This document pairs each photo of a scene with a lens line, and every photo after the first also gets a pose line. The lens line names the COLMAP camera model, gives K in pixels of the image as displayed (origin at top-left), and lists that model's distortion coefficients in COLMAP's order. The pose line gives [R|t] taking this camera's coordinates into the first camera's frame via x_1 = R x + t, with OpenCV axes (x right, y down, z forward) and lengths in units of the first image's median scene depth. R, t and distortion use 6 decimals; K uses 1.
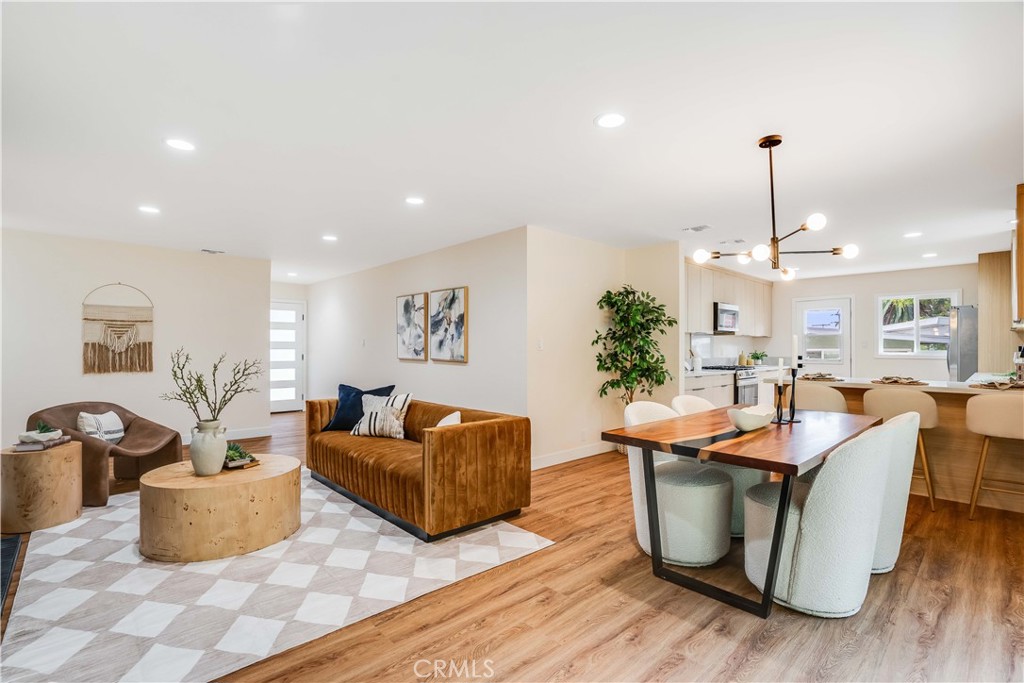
lens RADIAL K [[475.2, 0, 510.4], [0, 475.2, 344.9], [0, 0, 1]] dist [-0.033212, 0.008495]
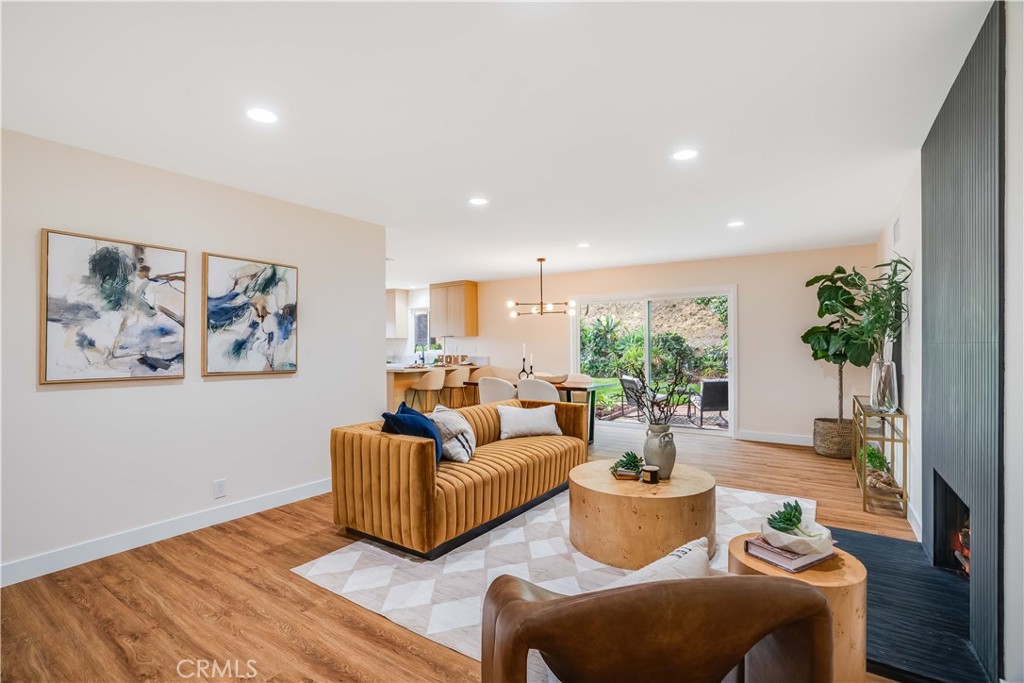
lens RADIAL K [[475.2, 0, 512.4], [0, 475.2, 345.3], [0, 0, 1]] dist [-0.033212, 0.008495]
pose [[-0.221814, 0.006447, 0.975068, -0.835620], [0.002712, 0.999978, -0.005994, 0.000495], [-0.975085, 0.001315, -0.221827, 0.818250]]
